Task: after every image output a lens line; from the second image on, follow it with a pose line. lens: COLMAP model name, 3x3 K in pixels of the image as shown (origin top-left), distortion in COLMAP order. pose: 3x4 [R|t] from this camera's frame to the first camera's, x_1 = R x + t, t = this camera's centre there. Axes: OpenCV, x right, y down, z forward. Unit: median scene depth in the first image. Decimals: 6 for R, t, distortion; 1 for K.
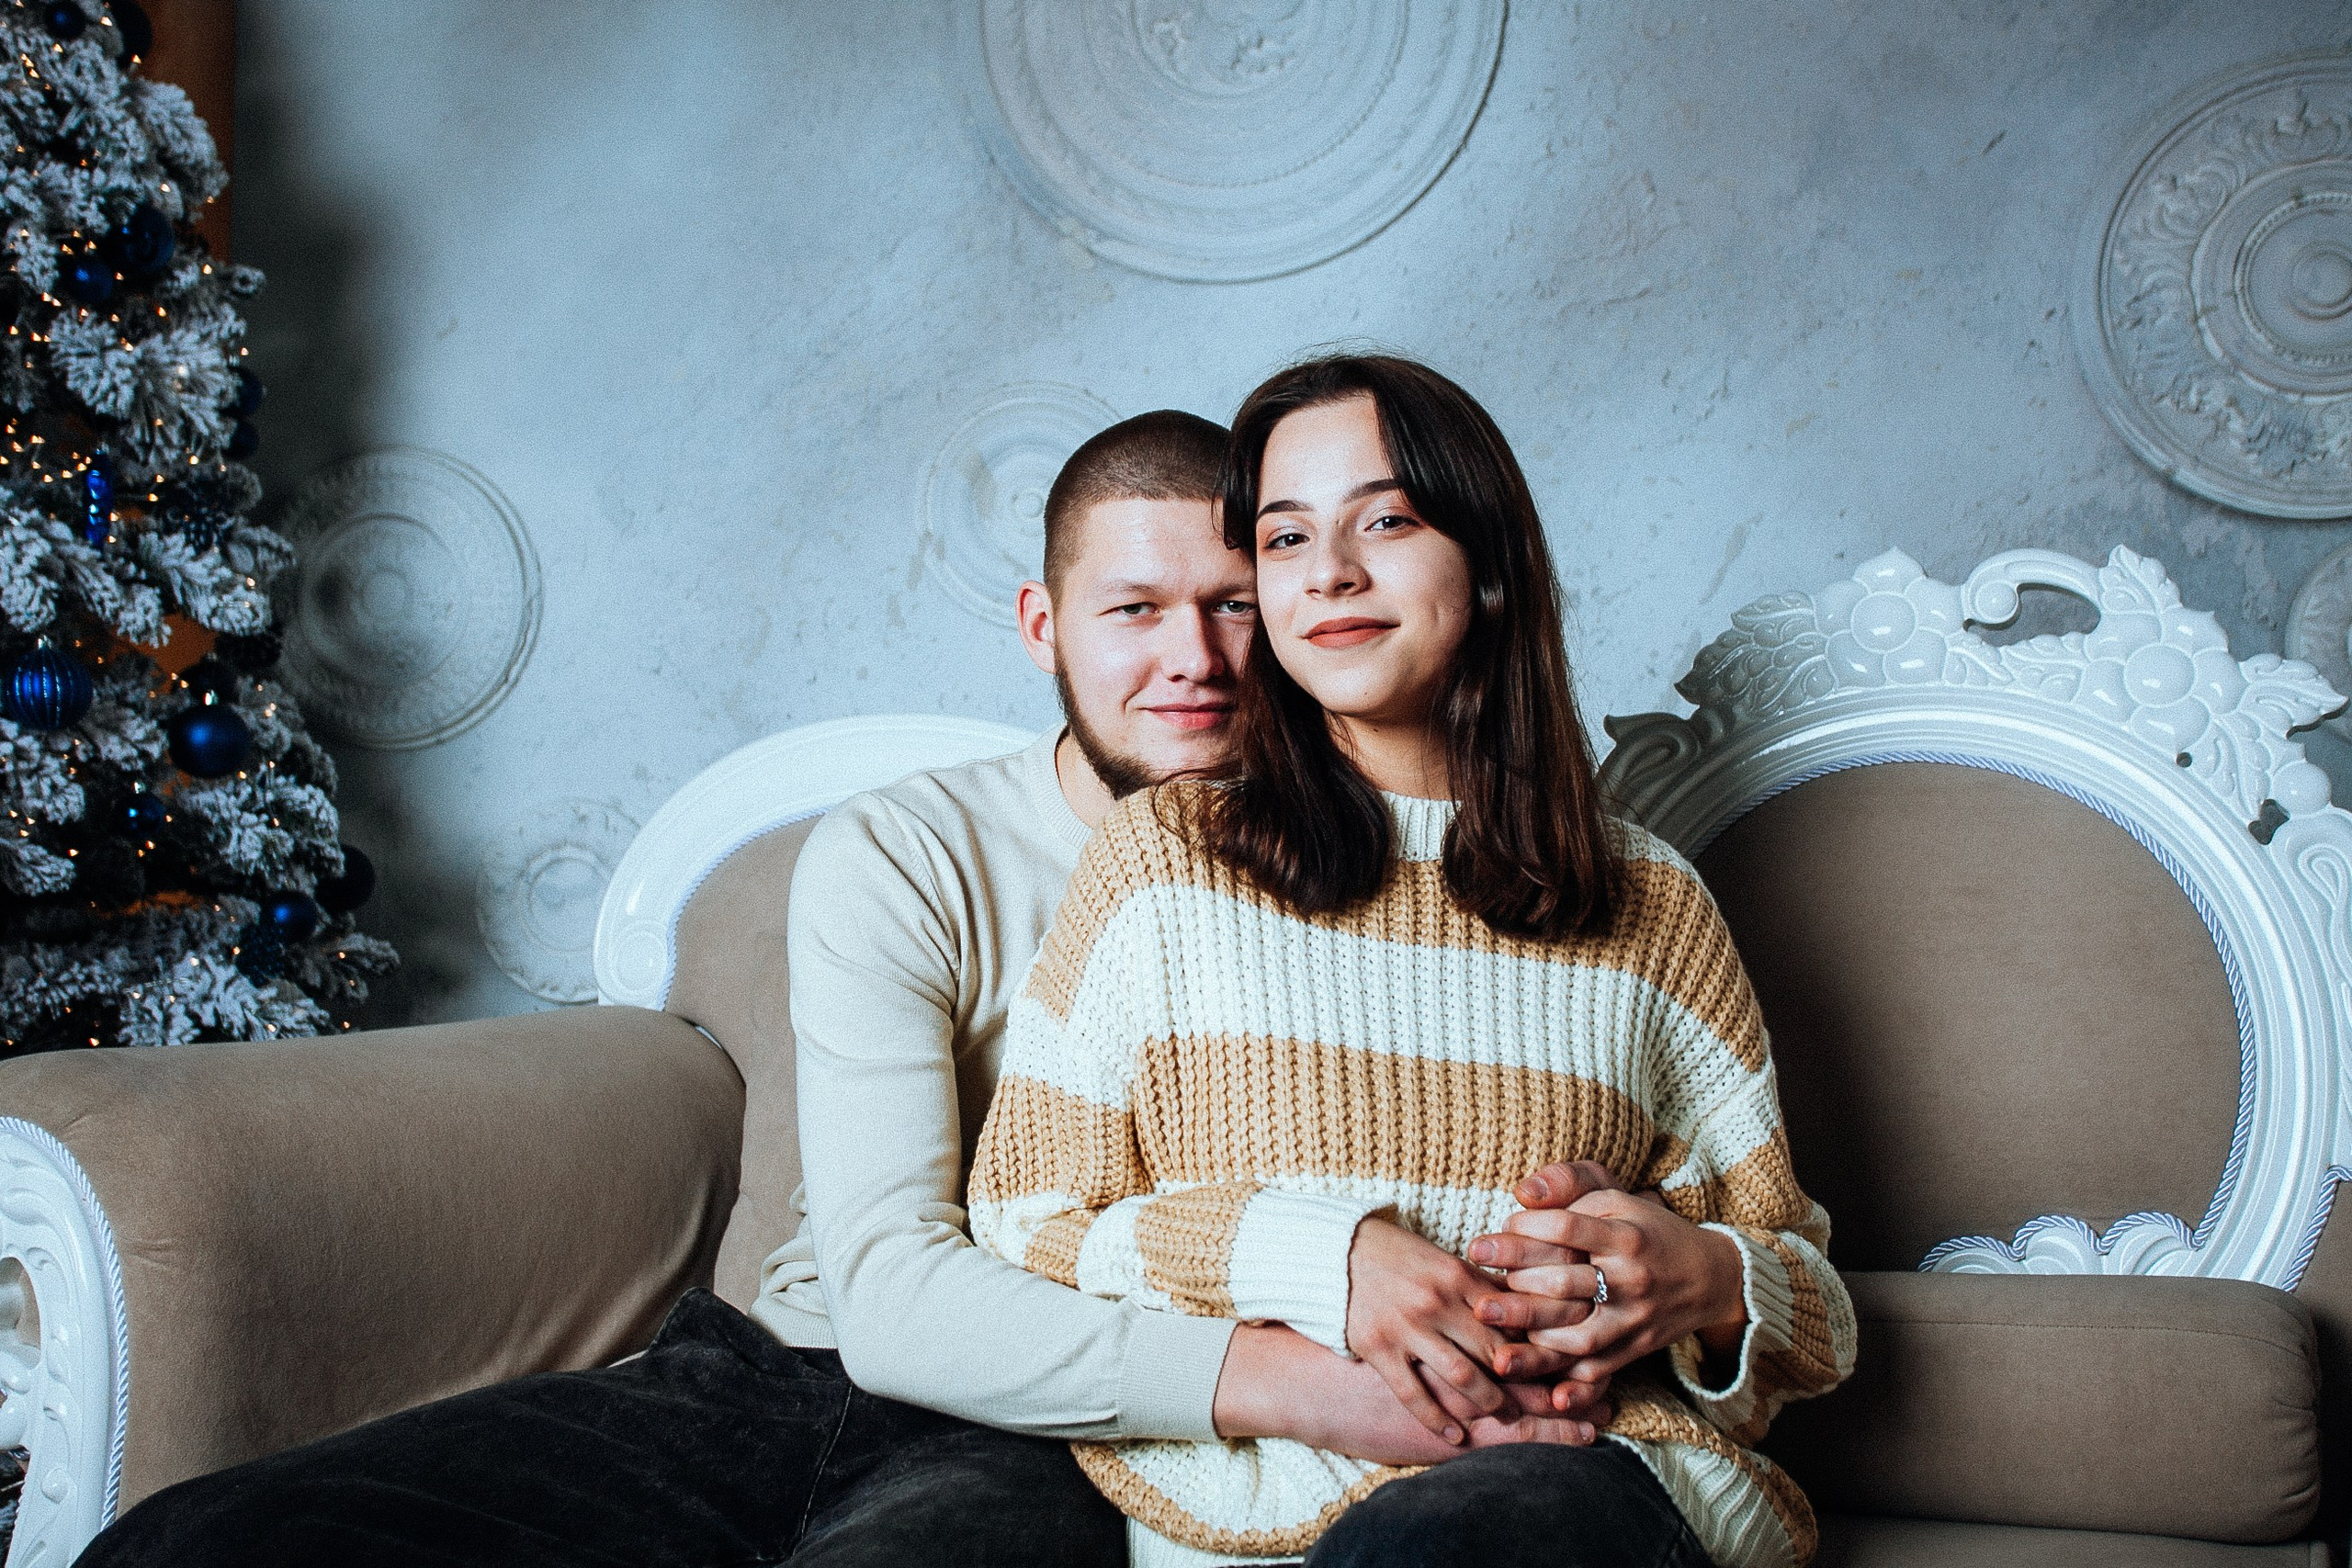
lens RADIAL K [[2373.6, 0, 1176.0], [0, 2373.6, 806.2], [0, 0, 1]] dist [0.001141, 0.000000]
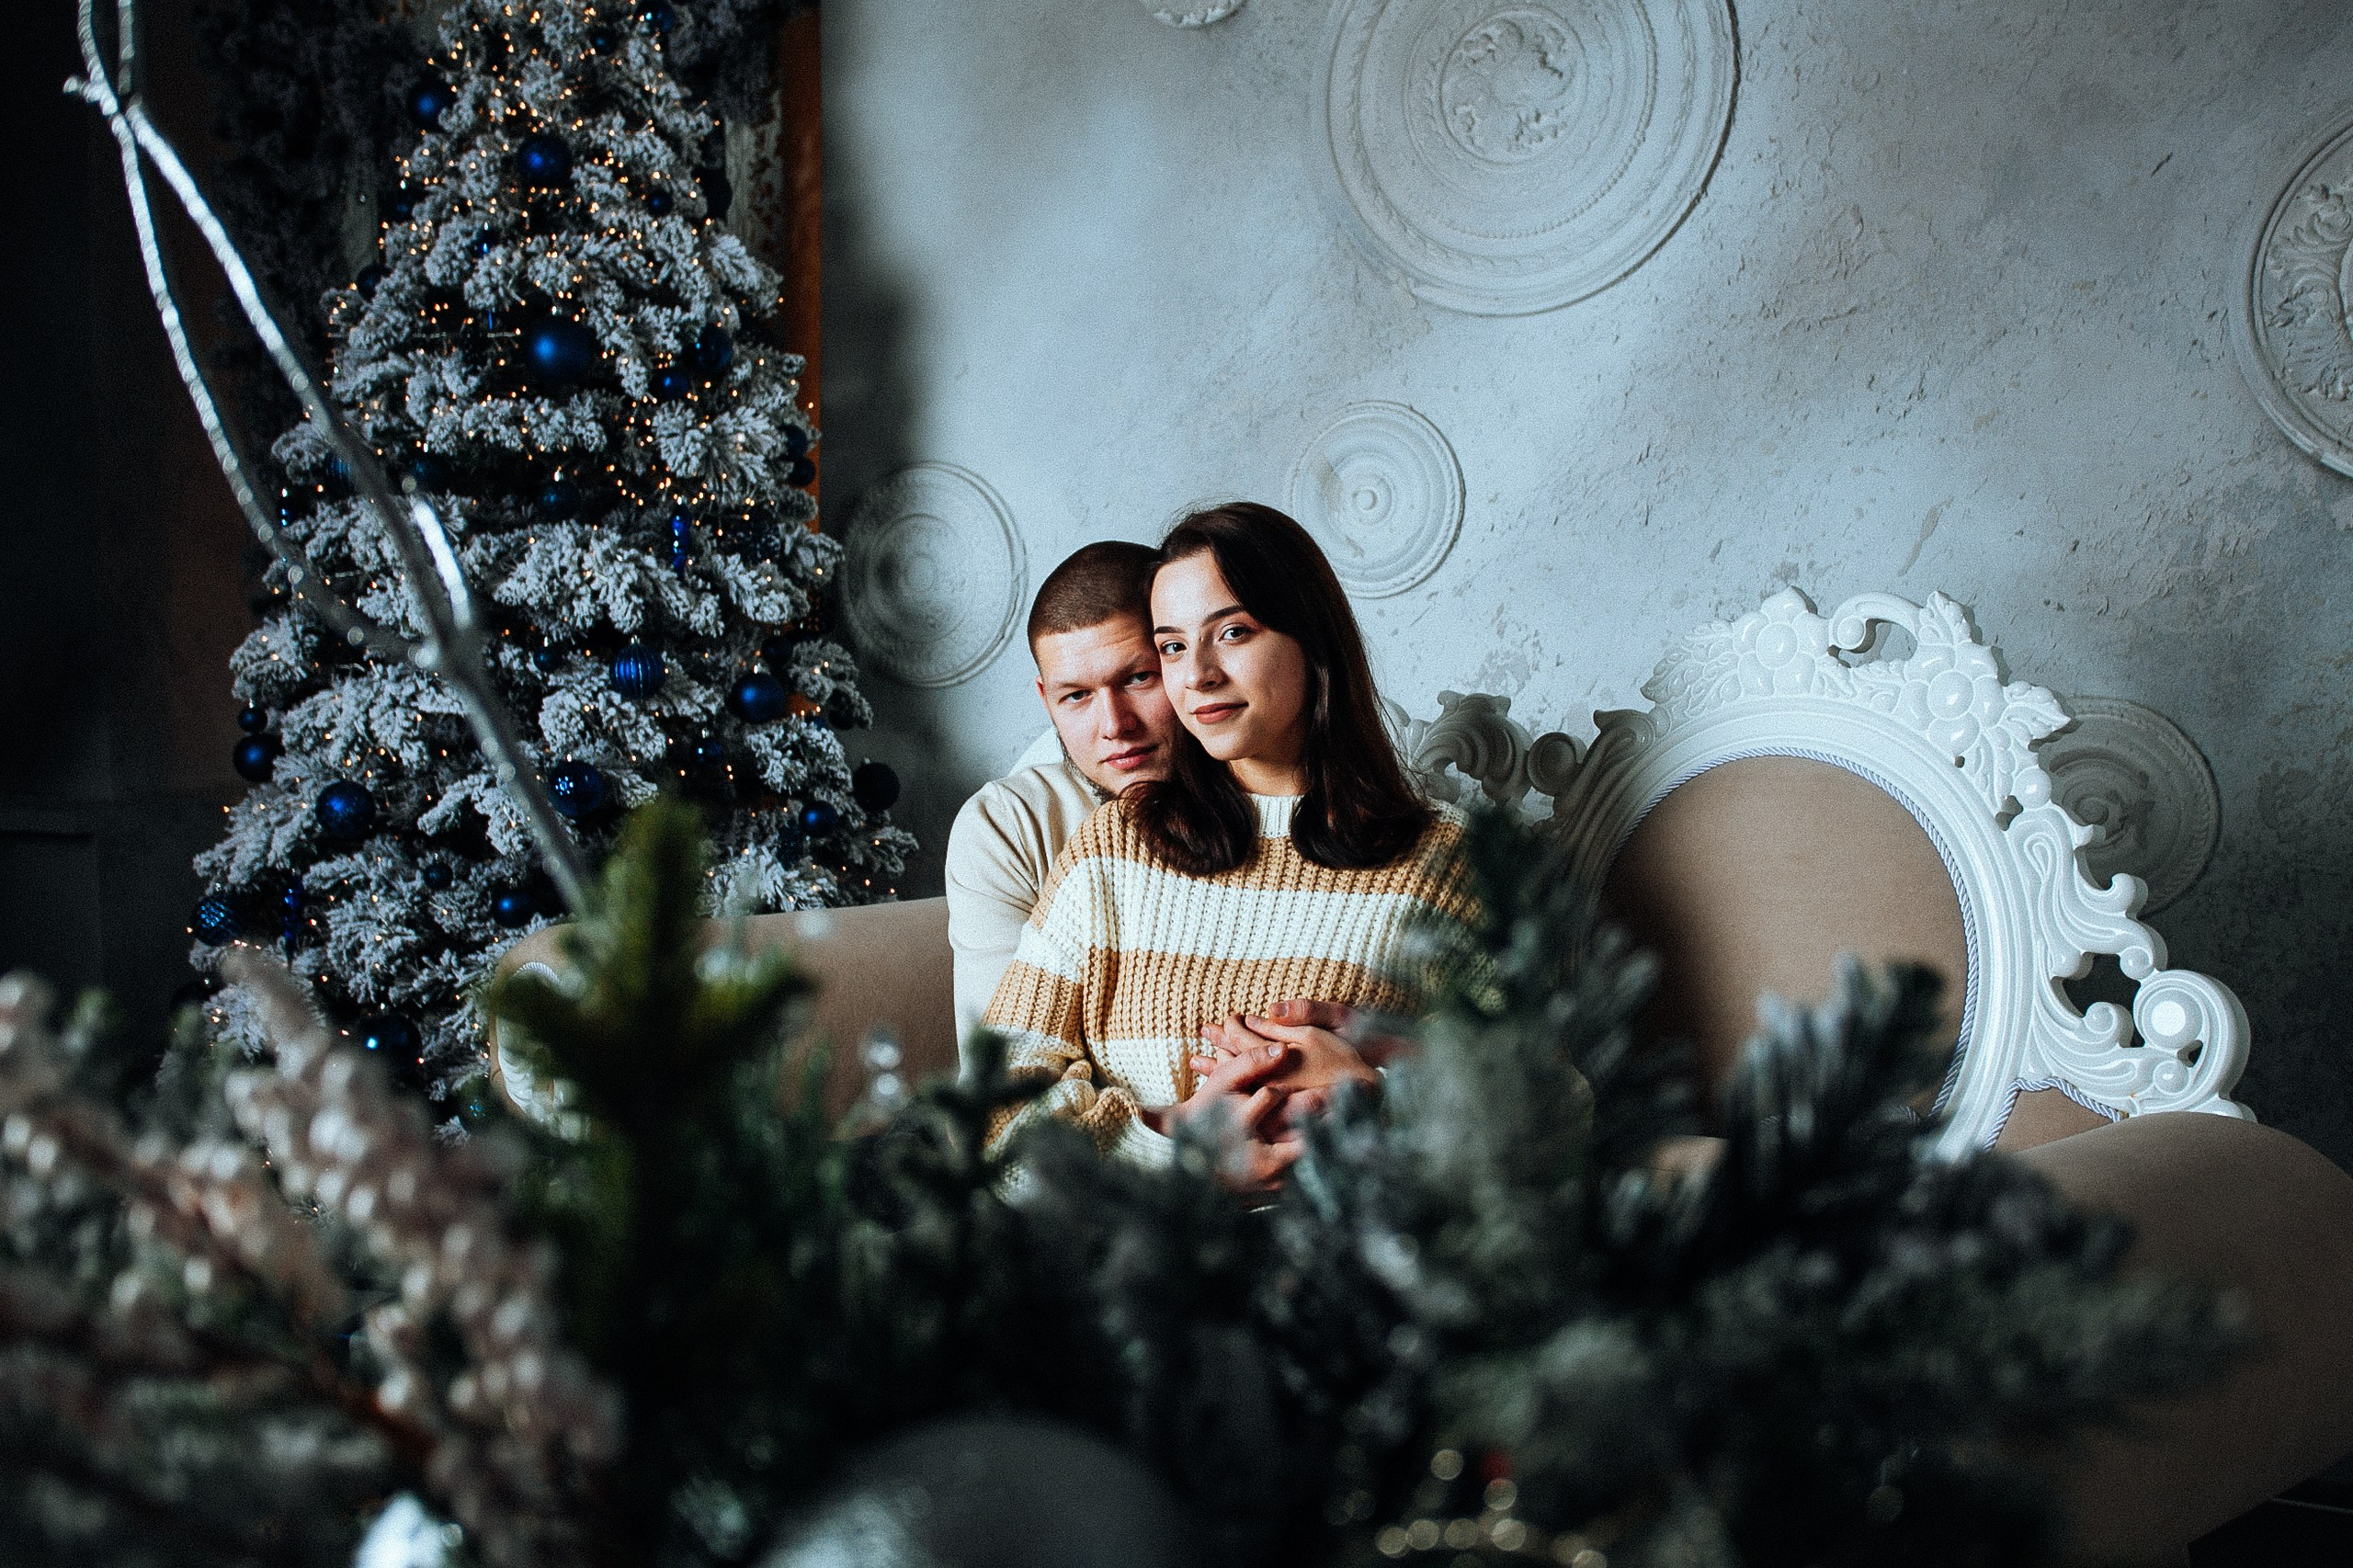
lens RADIAL K [[2374.8, 0, 1175.7], [0, 2374.8, 772.8], [0, 0, 1]] dist [0.001141, 0.000000]
pose [[0.934358, 0.016032, -0.355975, 0.314942], [0.004448, 0.998385, 0.056641, -0.057438], [0.356308, -0.054506, 0.932777, -0.234828]]
